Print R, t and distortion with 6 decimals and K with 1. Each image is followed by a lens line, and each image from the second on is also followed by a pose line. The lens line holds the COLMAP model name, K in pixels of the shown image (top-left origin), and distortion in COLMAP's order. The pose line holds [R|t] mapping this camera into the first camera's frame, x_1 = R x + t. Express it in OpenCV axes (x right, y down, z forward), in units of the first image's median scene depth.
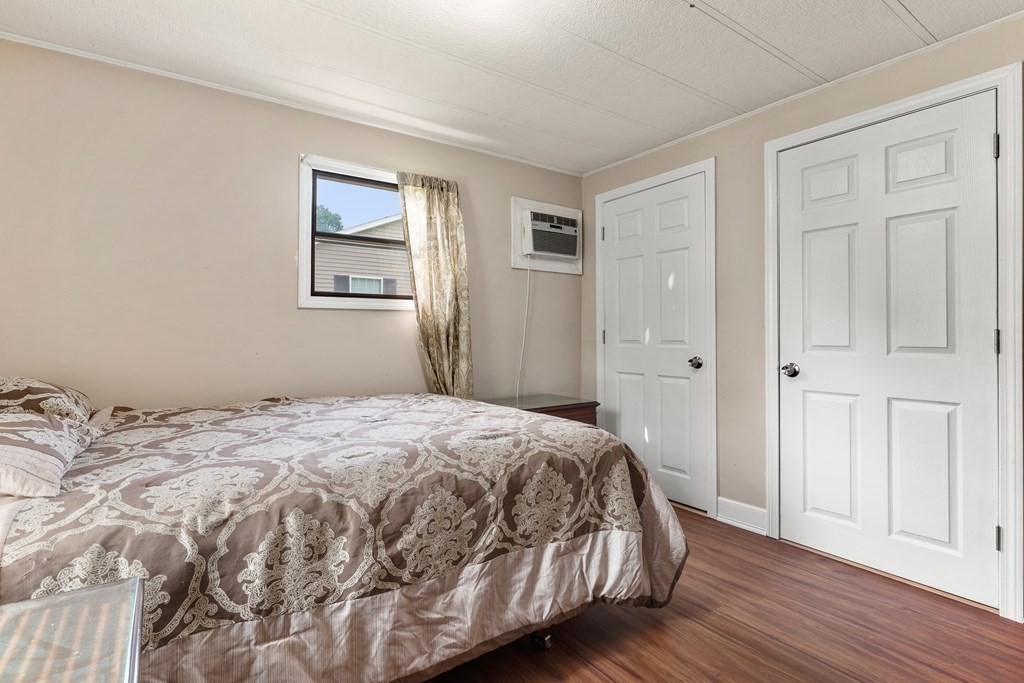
lens RADIAL K [[492.6, 0, 509.8], [0, 492.6, 335.1], [0, 0, 1]] dist [0.003048, 0.000358]
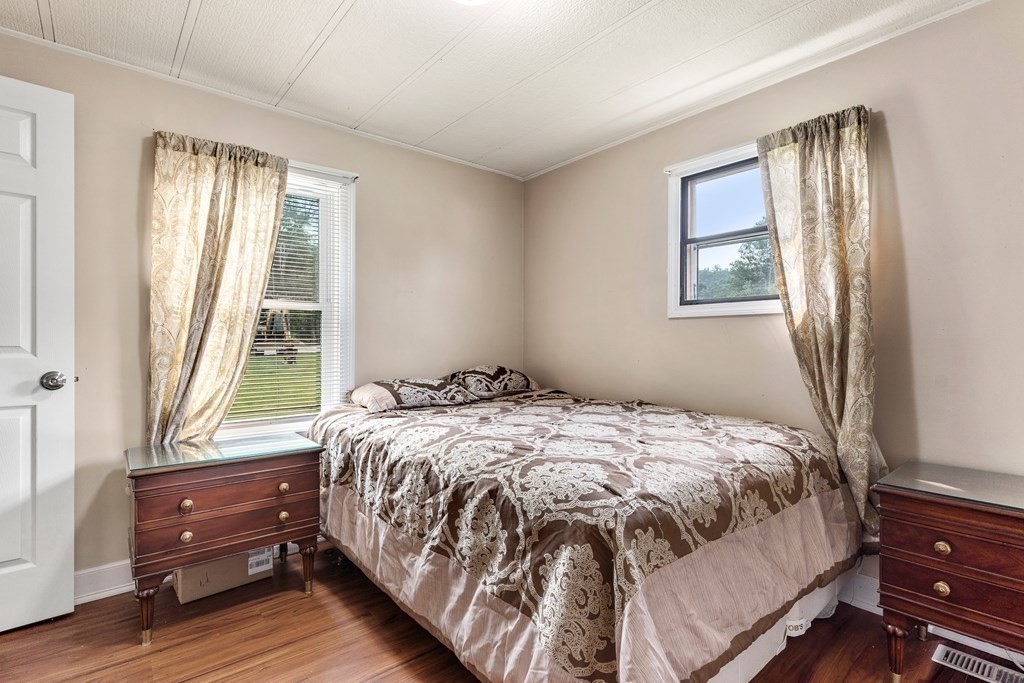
lens RADIAL K [[492.6, 0, 510.6], [0, 492.6, 340.9], [0, 0, 1]] dist [0.003048, 0.000358]
pose [[0.087509, 0.000095, -0.996164, 0.943032], [-0.004454, 0.999990, -0.000296, -0.009083], [0.996154, 0.004463, 0.087509, 0.952900]]
